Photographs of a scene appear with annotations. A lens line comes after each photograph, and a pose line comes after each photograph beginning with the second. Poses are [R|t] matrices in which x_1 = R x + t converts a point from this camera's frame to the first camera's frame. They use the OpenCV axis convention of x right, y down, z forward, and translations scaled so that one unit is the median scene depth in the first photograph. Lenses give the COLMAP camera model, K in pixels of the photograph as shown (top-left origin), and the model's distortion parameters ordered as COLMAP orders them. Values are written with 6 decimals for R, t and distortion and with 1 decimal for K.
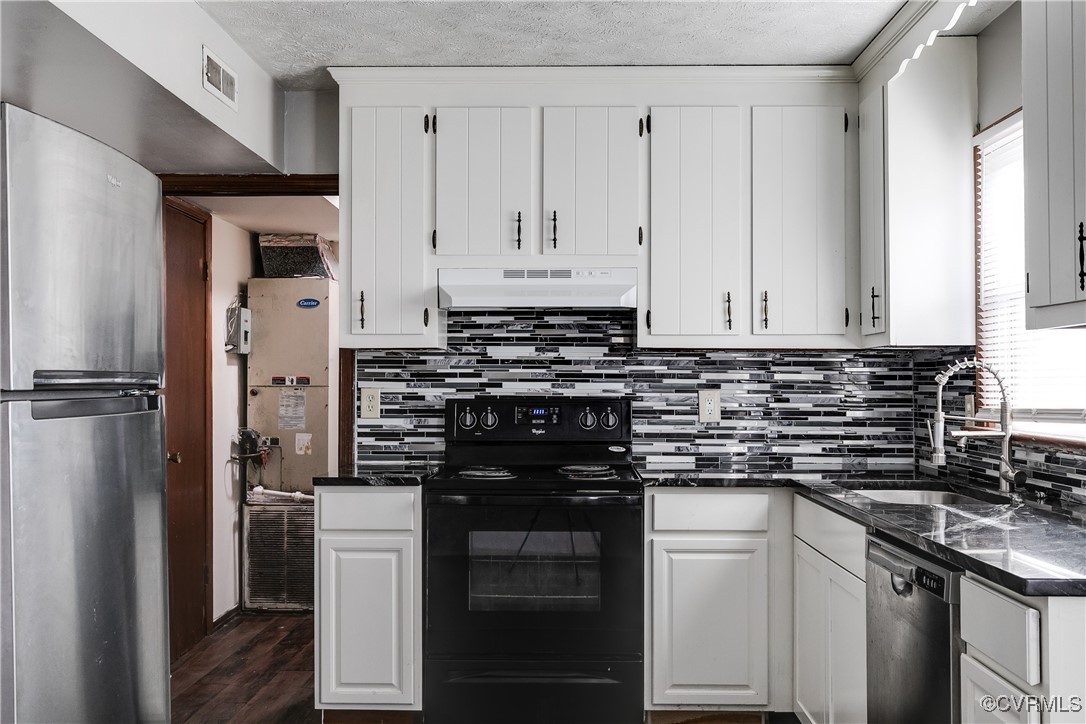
lens RADIAL K [[1131.6, 0, 543.6], [0, 1131.6, 363.7], [0, 0, 1]] dist [0.008566, 0.000000]
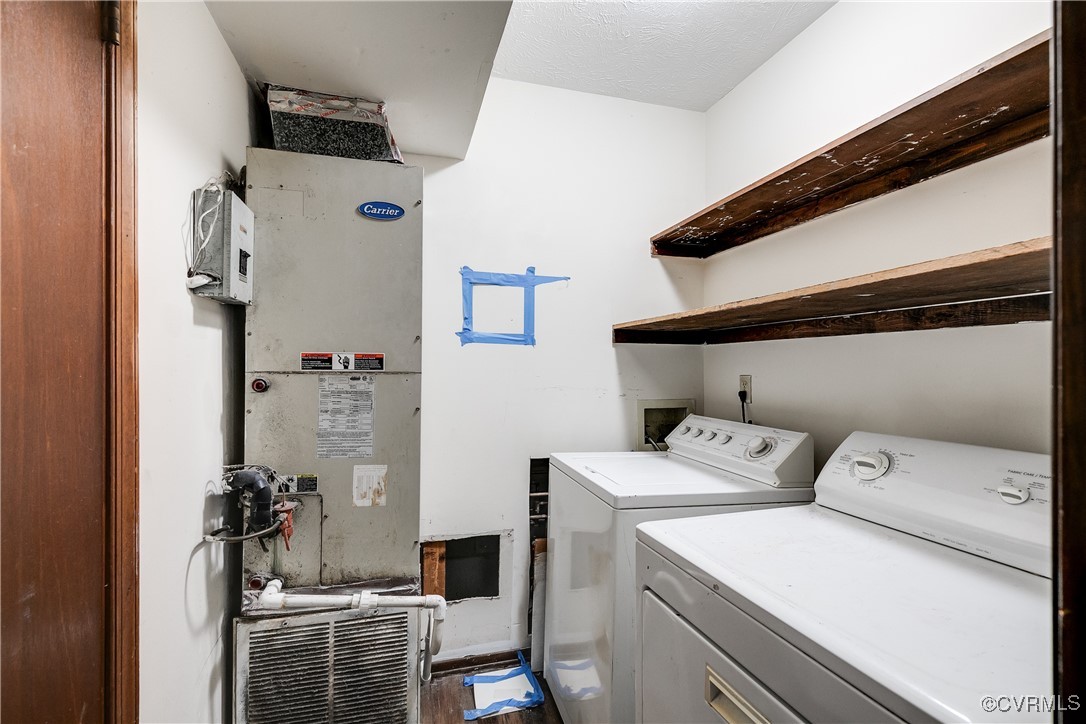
lens RADIAL K [[491.0, 0, 536.3], [0, 491.0, 364.9], [0, 0, 1]] dist [0.007066, -0.000766]
pose [[0.953597, 0.006199, 0.301021, -0.207424], [-0.011279, 0.999822, 0.015142, 0.012031], [-0.300874, -0.017834, 0.953497, 0.766513]]
